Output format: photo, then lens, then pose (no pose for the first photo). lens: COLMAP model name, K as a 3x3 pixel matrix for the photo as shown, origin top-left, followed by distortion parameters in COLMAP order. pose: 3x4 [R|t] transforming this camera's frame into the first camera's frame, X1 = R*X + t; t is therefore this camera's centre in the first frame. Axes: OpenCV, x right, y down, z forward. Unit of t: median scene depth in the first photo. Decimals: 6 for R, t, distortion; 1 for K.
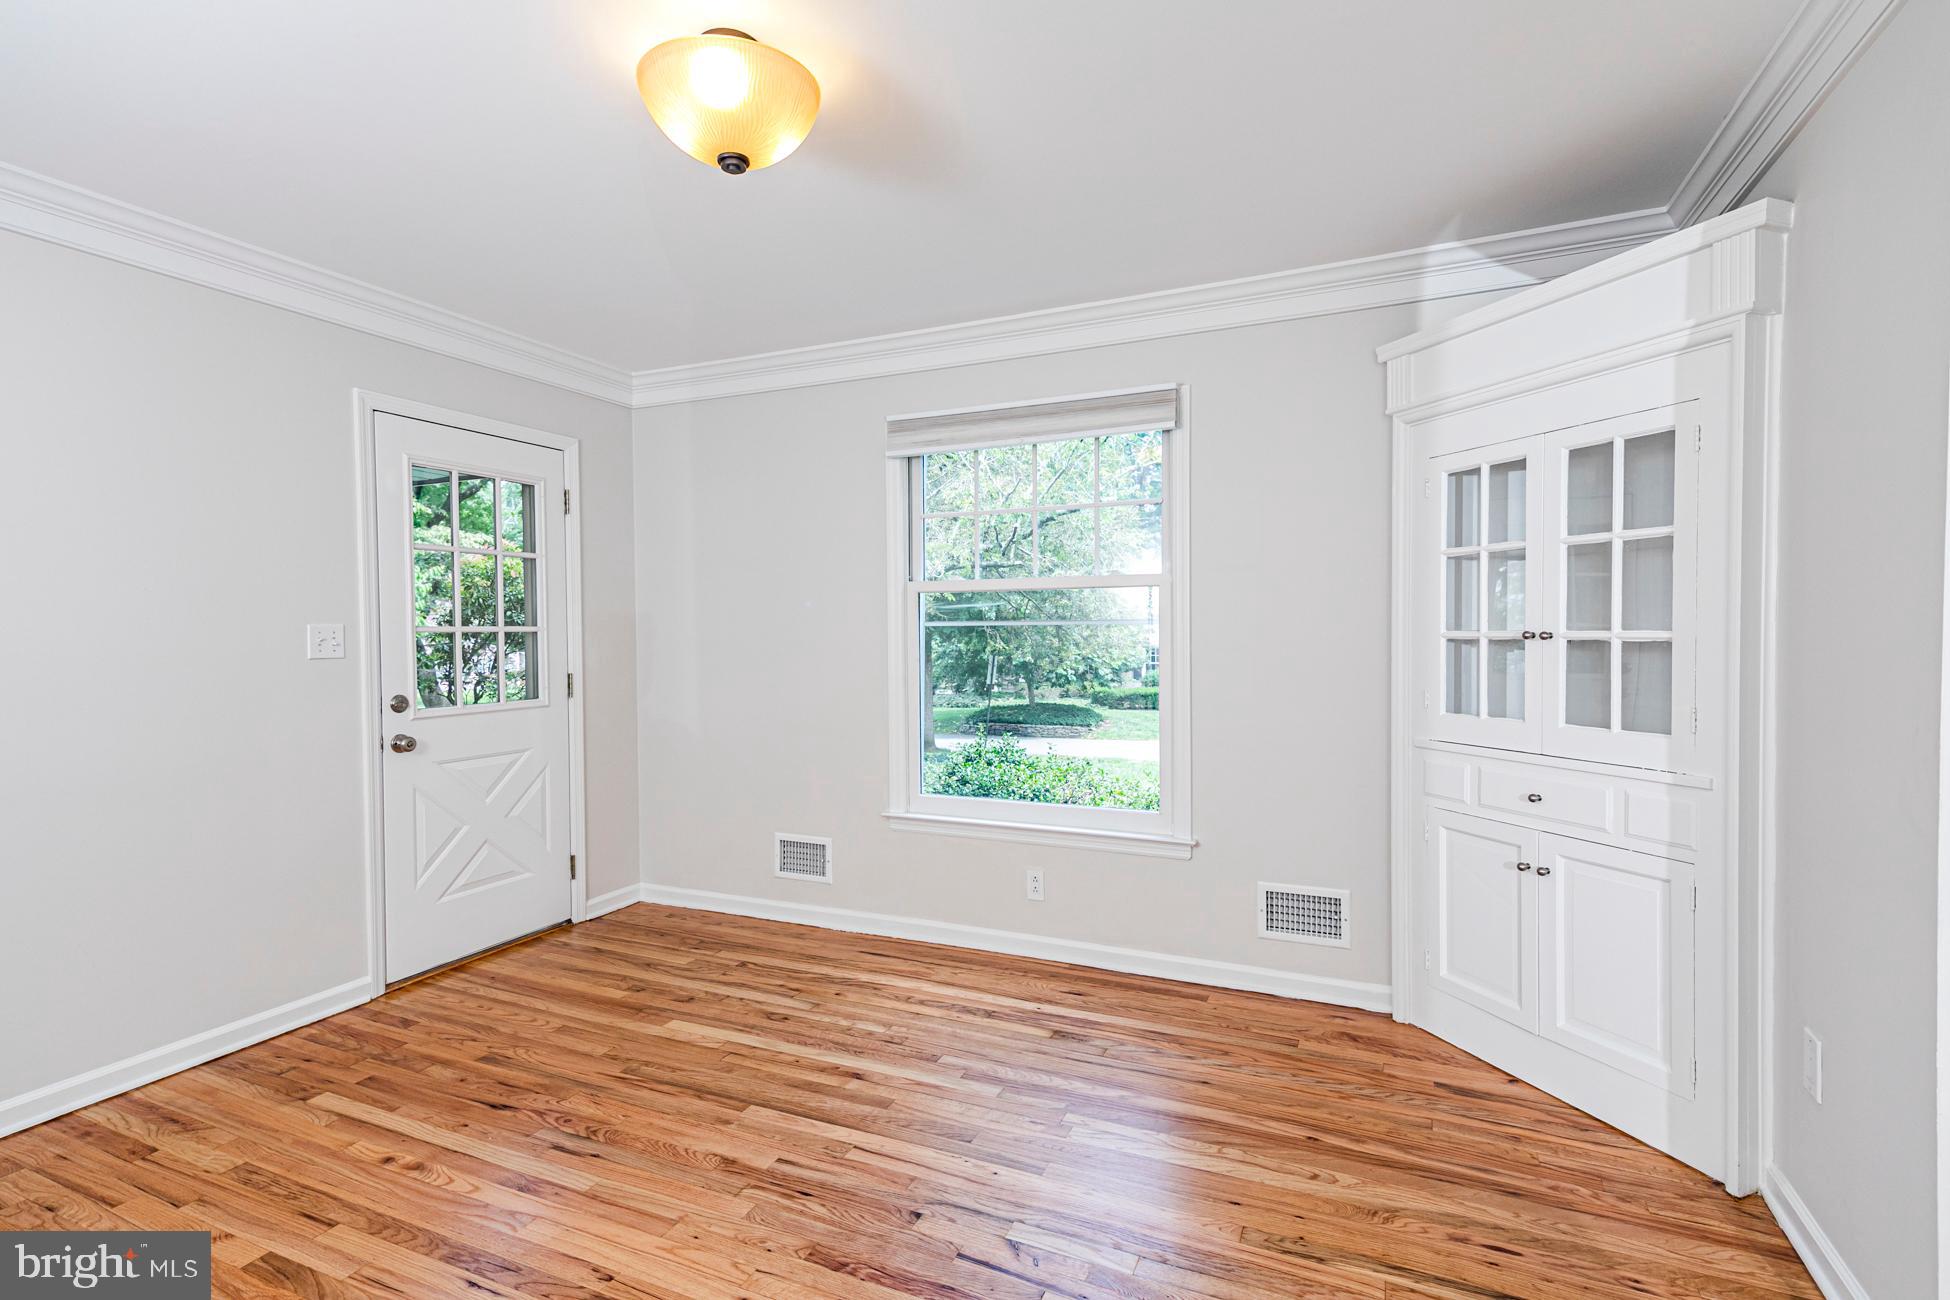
lens RADIAL K [[953.5, 0, 959.6], [0, 953.5, 648.0], [0, 0, 1]] dist [0.024972, -0.001506]
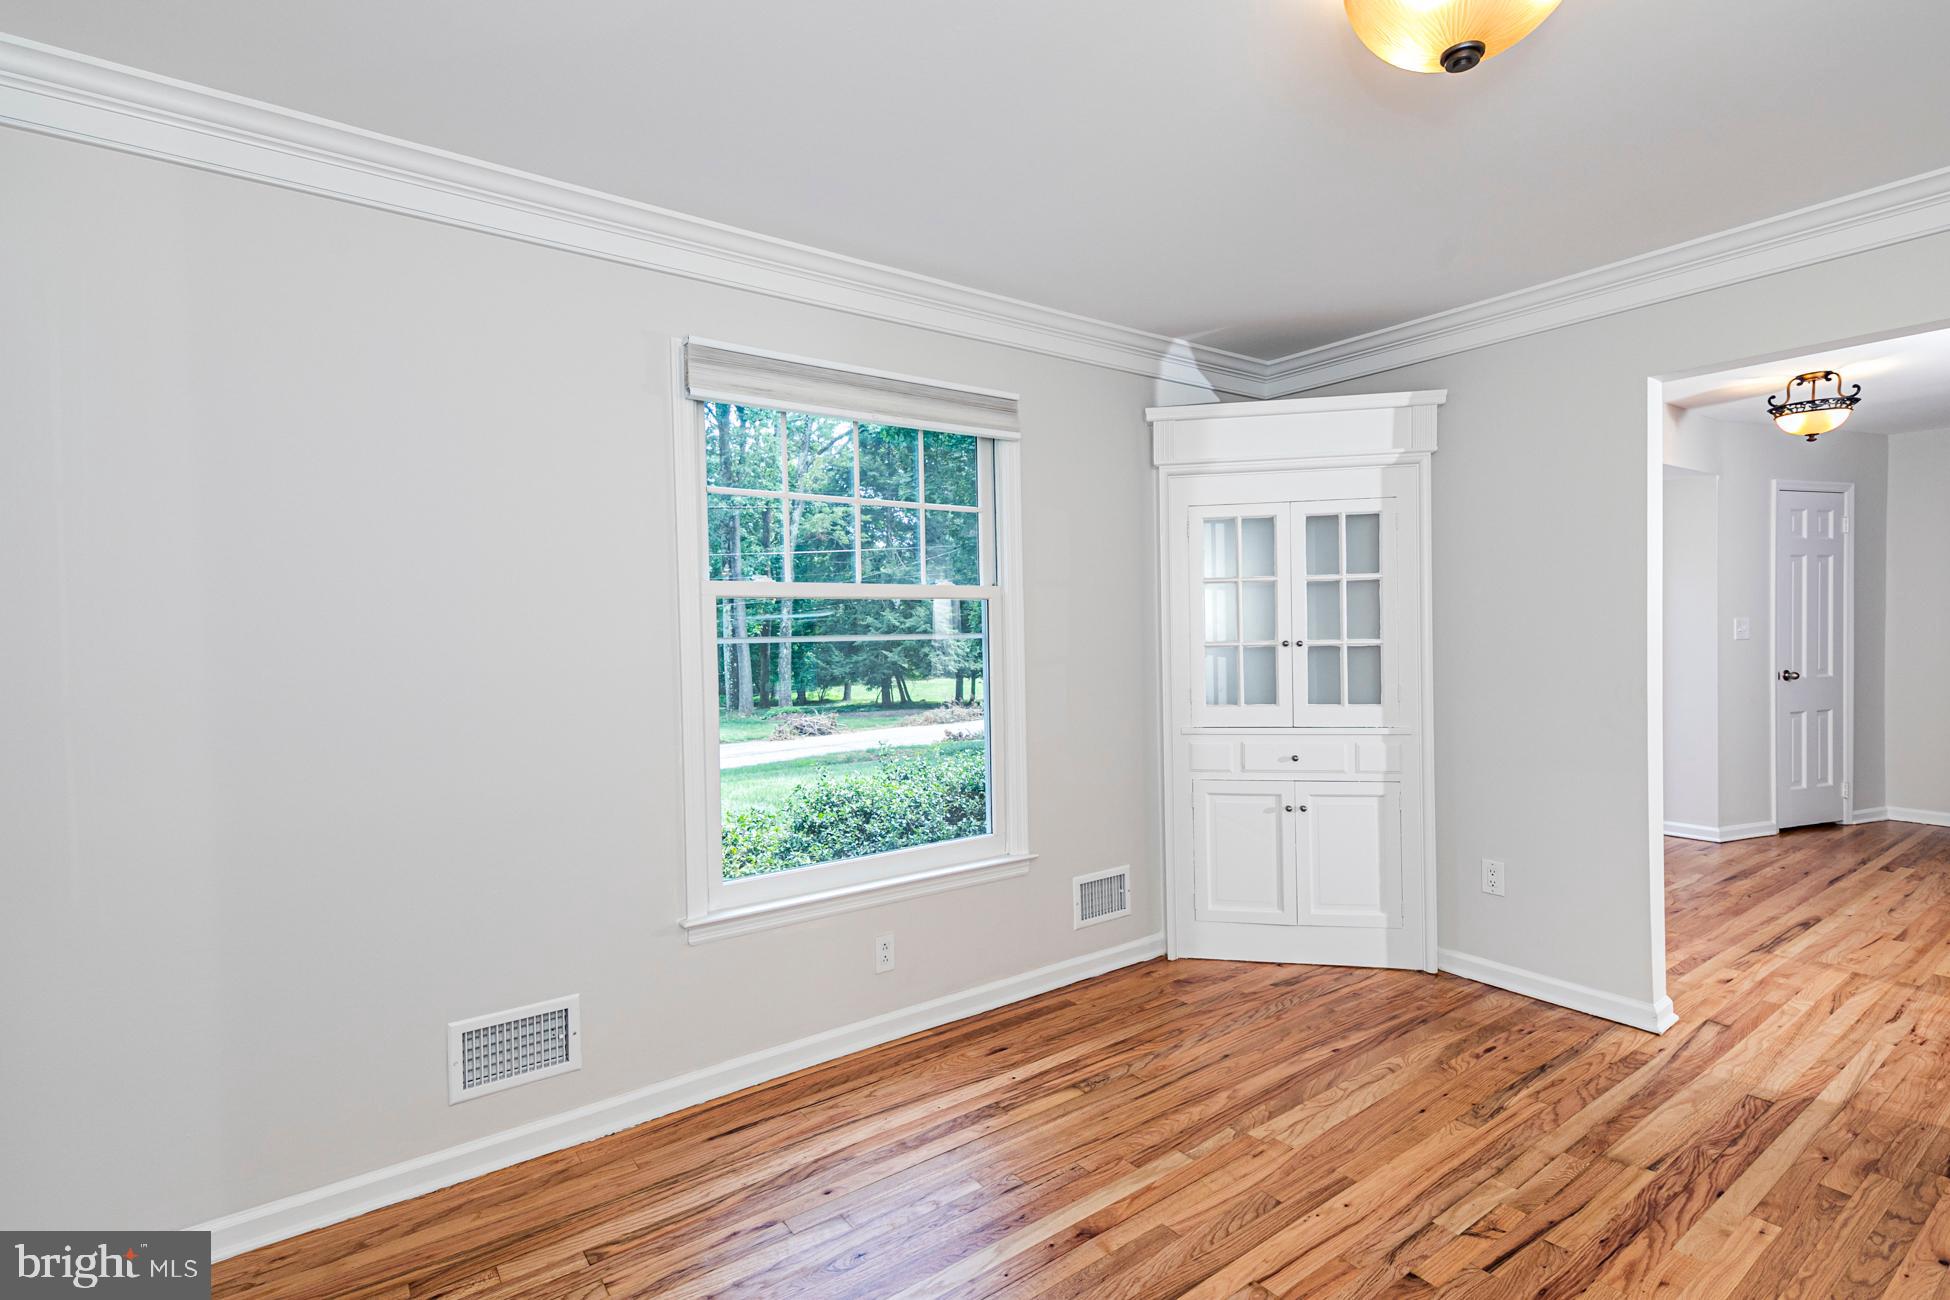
lens RADIAL K [[953.5, 0, 959.6], [0, 953.5, 648.0], [0, 0, 1]] dist [0.024972, -0.001506]
pose [[0.471910, -0.014951, 0.881520, -0.858098], [0.031717, 0.999497, -0.000027, -0.021537], [-0.881076, 0.027972, 0.472147, 0.751391]]
